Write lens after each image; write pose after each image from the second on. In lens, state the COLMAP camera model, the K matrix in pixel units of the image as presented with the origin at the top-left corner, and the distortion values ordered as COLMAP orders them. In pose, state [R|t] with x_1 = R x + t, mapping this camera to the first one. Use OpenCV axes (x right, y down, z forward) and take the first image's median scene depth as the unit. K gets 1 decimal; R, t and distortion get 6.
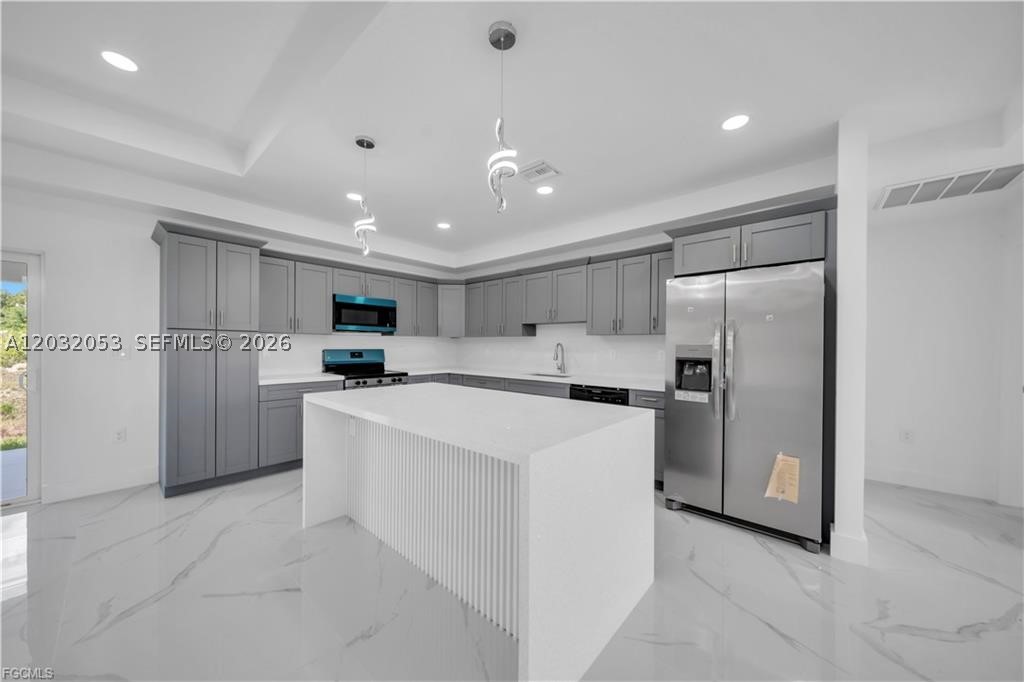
lens RADIAL K [[353.5, 0, 512.9], [0, 353.5, 347.8], [0, 0, 1]] dist [-0.000566, -0.000117]
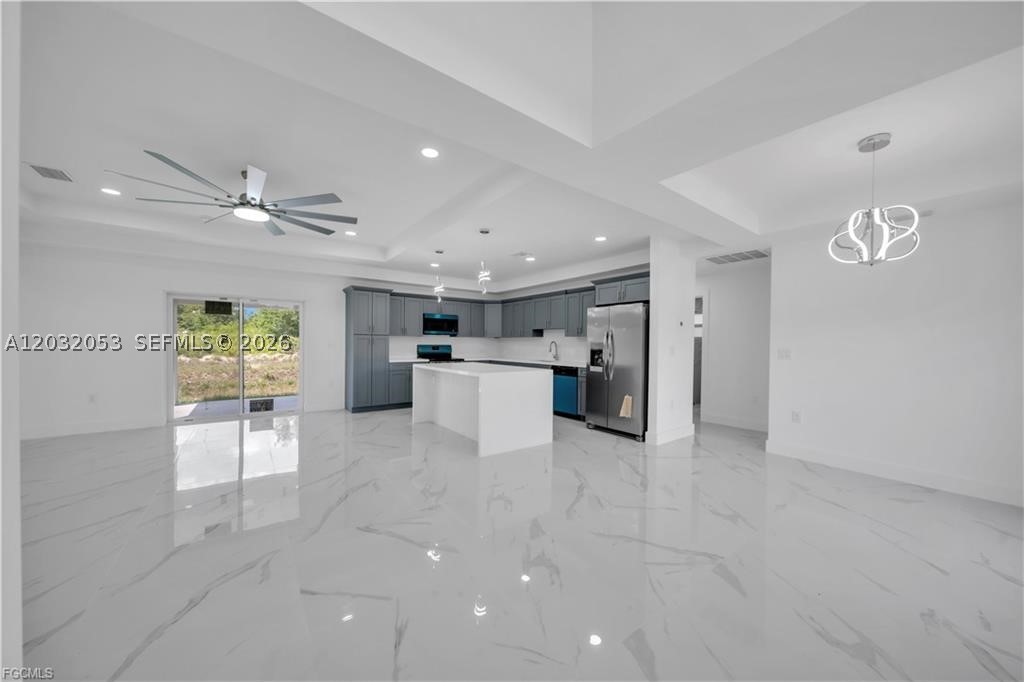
lens RADIAL K [[353.5, 0, 512.9], [0, 353.5, 347.8], [0, 0, 1]] dist [-0.000566, -0.000117]
pose [[0.979421, 0.005996, -0.201738, 0.300264], [-0.005009, 0.999973, 0.005404, 0.008615], [0.201765, -0.004282, 0.979425, -0.669061]]
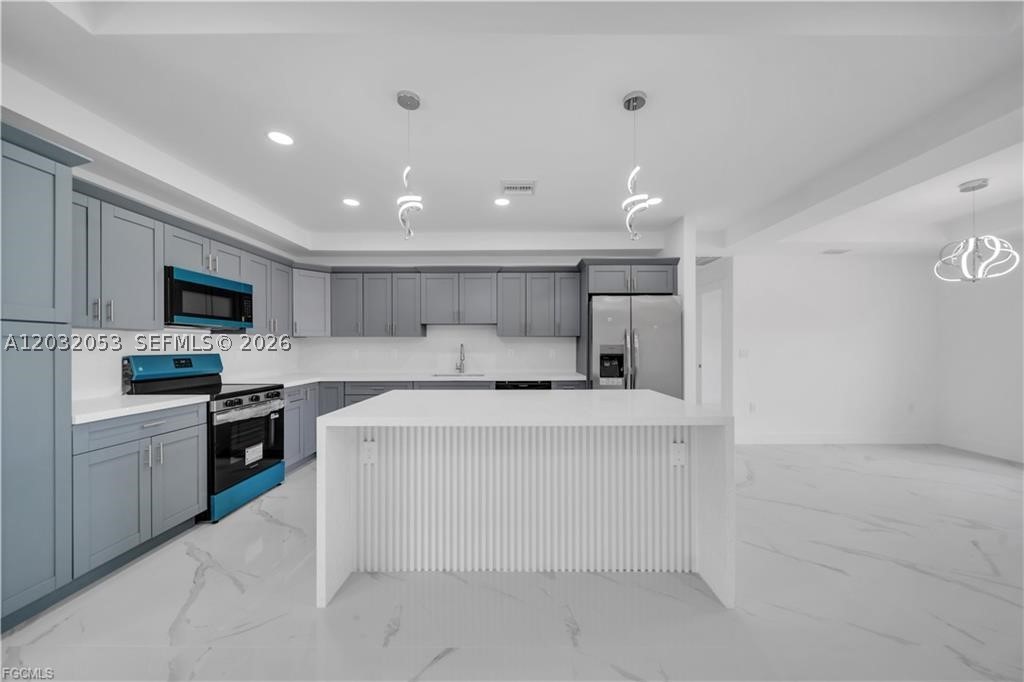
lens RADIAL K [[353.5, 0, 512.9], [0, 353.5, 347.8], [0, 0, 1]] dist [-0.000566, -0.000117]
pose [[0.752005, -0.011029, 0.659066, -0.476678], [0.011241, 0.999929, 0.003907, -0.004386], [-0.659062, 0.004470, 0.752075, 0.136394]]
